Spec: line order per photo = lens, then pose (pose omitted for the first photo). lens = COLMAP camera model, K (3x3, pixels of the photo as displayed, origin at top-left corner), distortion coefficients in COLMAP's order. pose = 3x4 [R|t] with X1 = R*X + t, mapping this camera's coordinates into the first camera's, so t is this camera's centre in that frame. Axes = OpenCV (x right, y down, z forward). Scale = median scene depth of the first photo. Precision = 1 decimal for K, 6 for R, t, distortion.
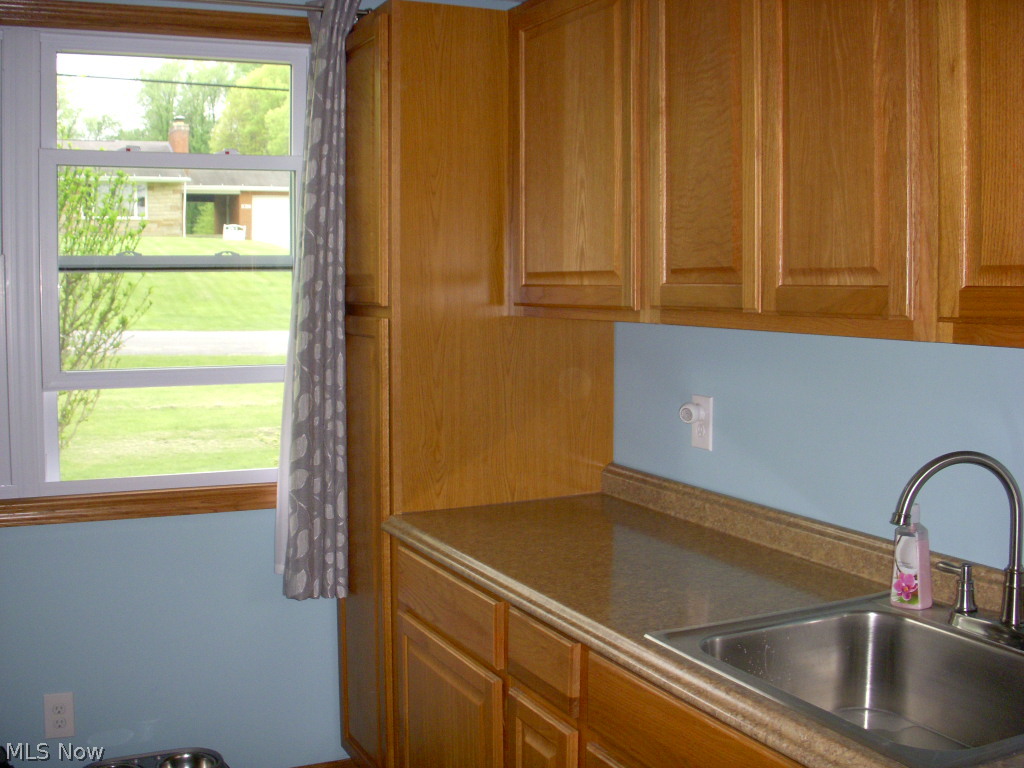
lens RADIAL K [[1165.6, 0, 507.7], [0, 1165.6, 386.1], [0, 0, 1]] dist [-0.244054, 0.198953]
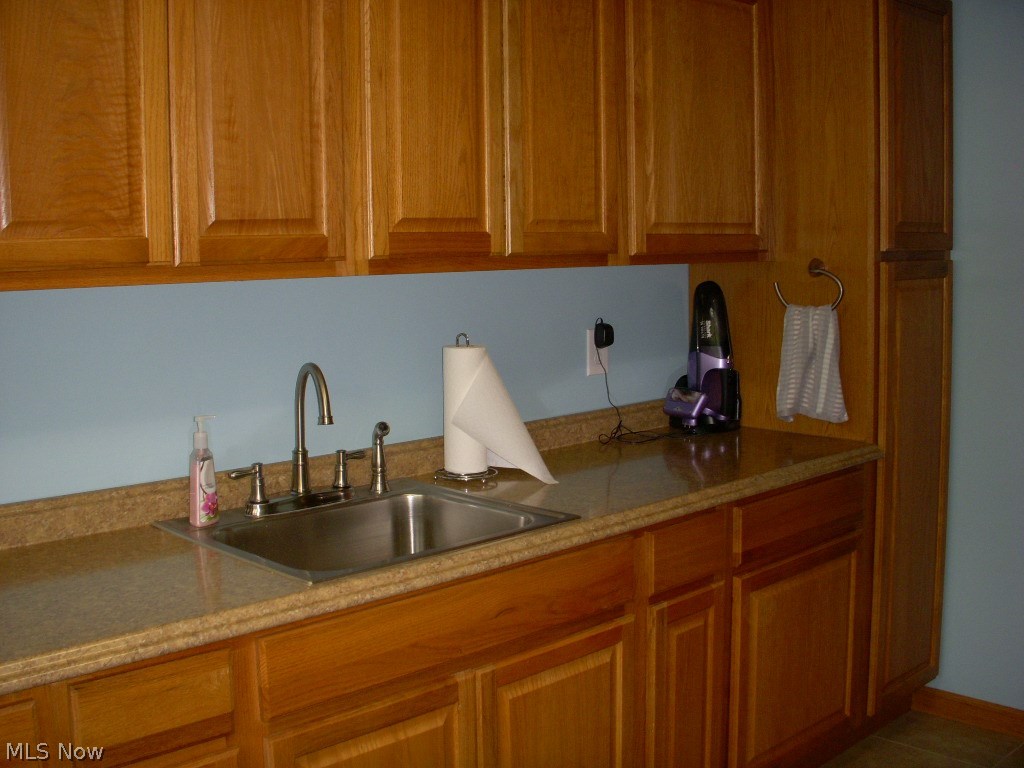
lens RADIAL K [[1165.6, 0, 507.7], [0, 1165.6, 386.1], [0, 0, 1]] dist [-0.244054, 0.198953]
pose [[-0.314665, -0.100758, 0.943840, -0.832825], [0.103263, 0.984815, 0.139559, -0.070998], [-0.943569, 0.141378, -0.299482, 1.079513]]
